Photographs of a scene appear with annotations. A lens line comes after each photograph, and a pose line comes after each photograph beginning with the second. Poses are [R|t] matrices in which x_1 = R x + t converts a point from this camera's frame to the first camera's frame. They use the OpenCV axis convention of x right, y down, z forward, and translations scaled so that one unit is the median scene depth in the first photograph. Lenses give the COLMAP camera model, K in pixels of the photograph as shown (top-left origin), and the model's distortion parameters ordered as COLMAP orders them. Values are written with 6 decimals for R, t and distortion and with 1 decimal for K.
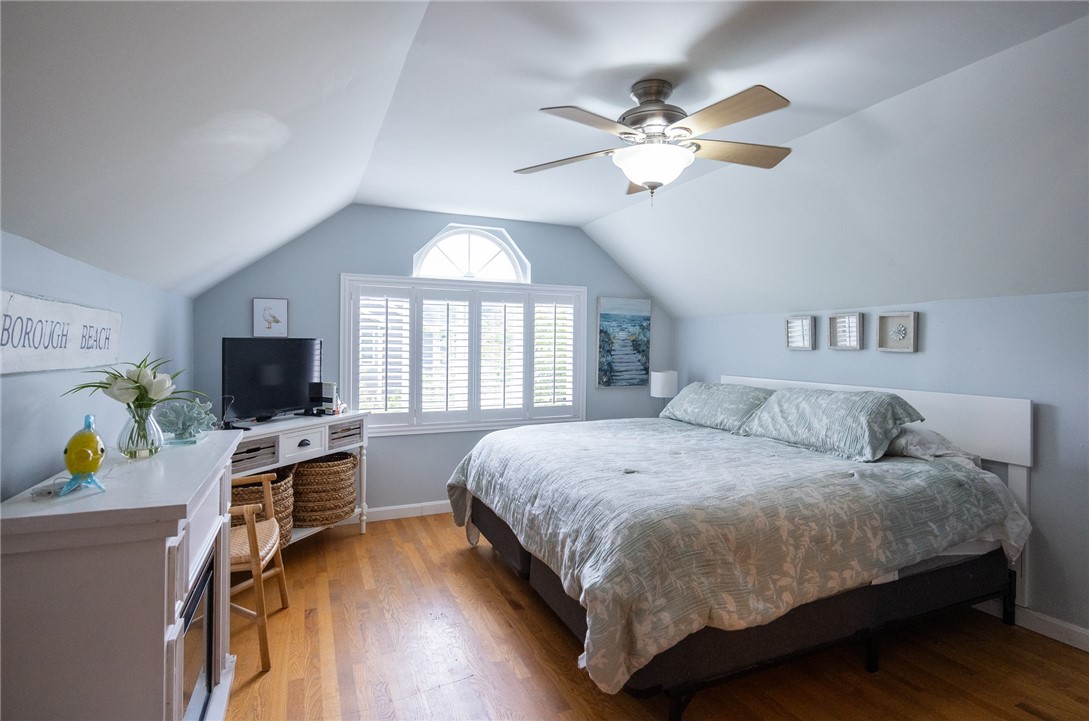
lens RADIAL K [[552.2, 0, 544.8], [0, 552.2, 341.4], [0, 0, 1]] dist [-0.016101, -0.000042]
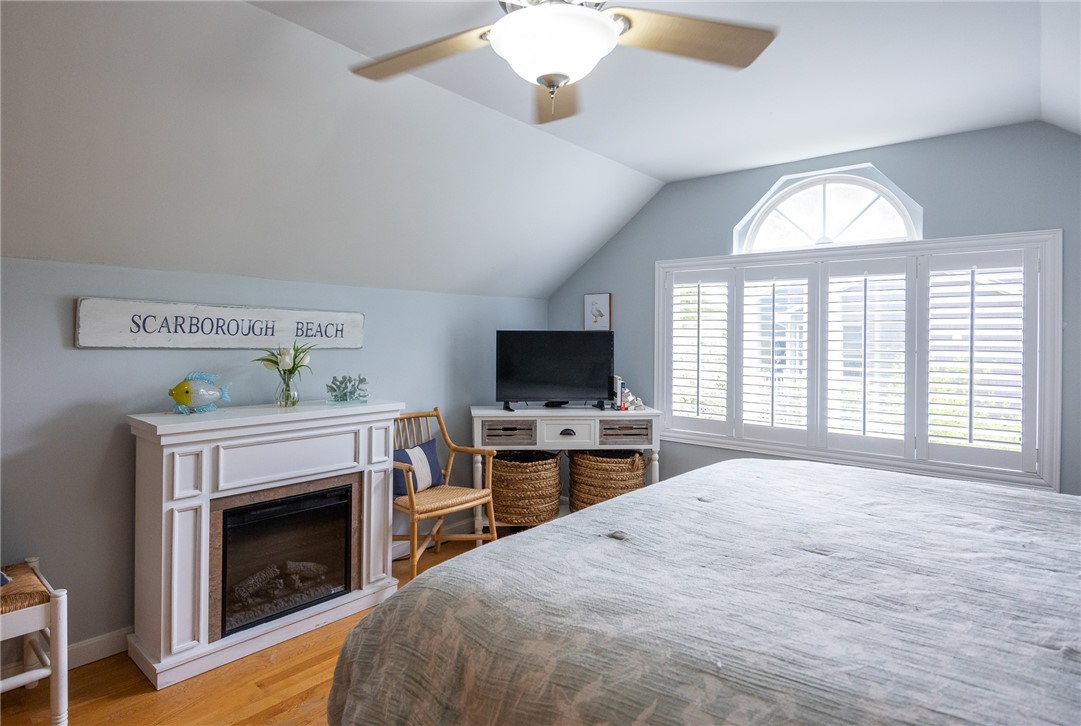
lens RADIAL K [[594.7, 0, 540.9], [0, 594.7, 336.0], [0, 0, 1]] dist [-0.003158, -0.000322]
pose [[0.428972, -0.002371, -0.903315, 0.446143], [-0.004020, 0.999982, -0.004534, 0.007741], [0.903309, 0.005577, 0.428955, 0.387160]]
